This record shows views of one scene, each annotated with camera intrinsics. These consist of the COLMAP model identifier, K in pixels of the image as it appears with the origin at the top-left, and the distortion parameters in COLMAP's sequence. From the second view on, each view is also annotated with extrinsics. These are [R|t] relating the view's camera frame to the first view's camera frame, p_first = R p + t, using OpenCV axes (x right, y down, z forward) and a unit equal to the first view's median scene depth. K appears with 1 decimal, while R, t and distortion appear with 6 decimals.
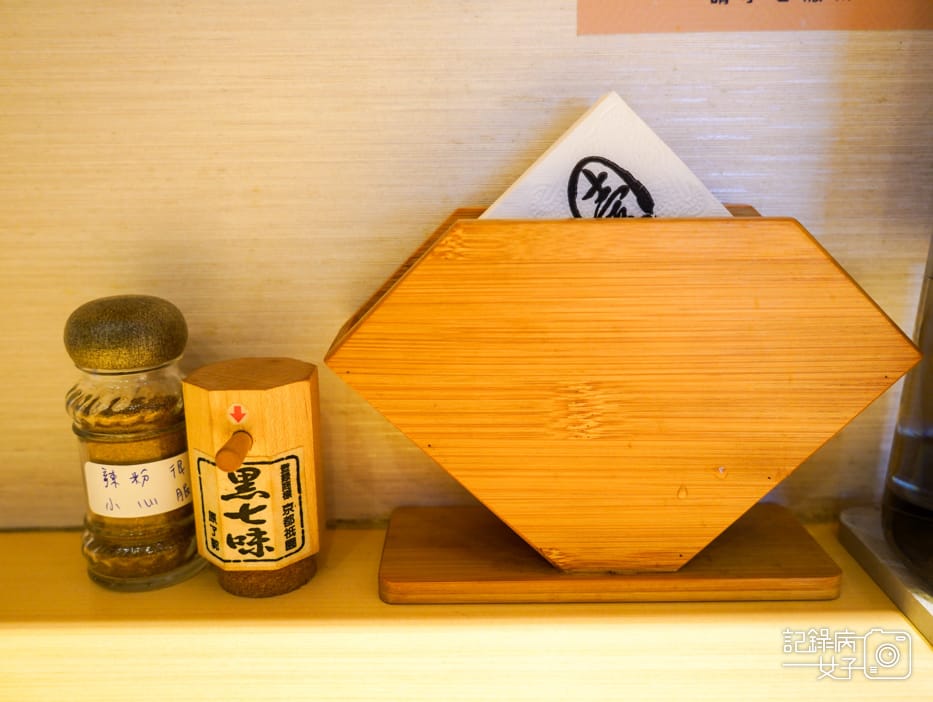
lens RADIAL K [[827.2, 0, 466.5], [0, 827.2, 351.0], [0, 0, 1]] dist [-0.010548, 0.013798]
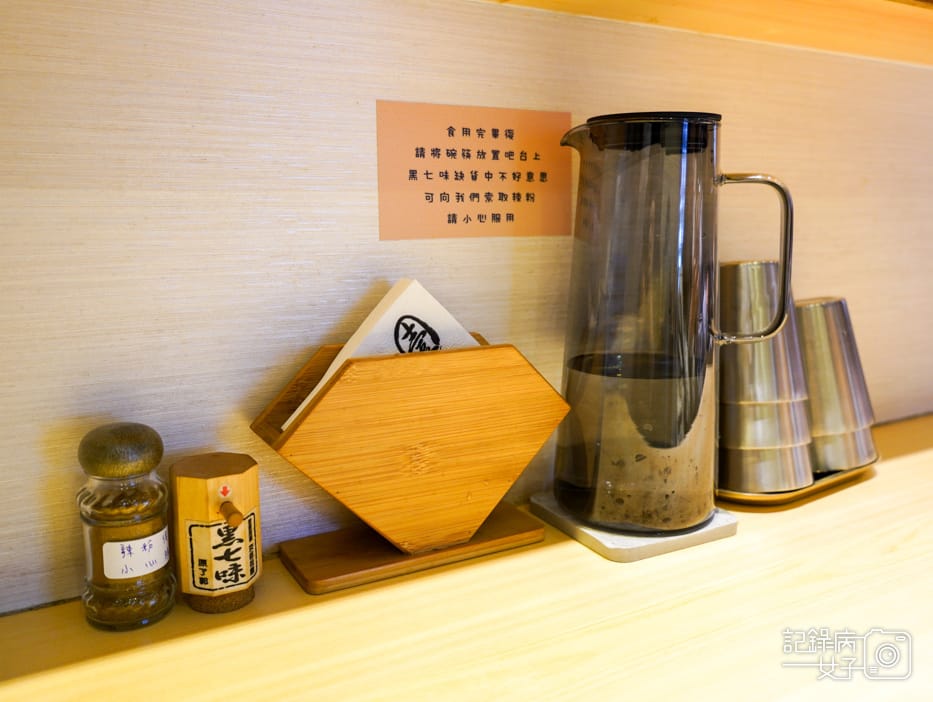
lens RADIAL K [[827.2, 0, 466.5], [0, 827.2, 351.0], [0, 0, 1]] dist [-0.010548, 0.013798]
pose [[0.867476, -0.075961, 0.491645, -0.608200], [0.104573, 0.994036, -0.030930, -0.089717], [-0.486364, 0.078244, 0.870246, -0.596947]]
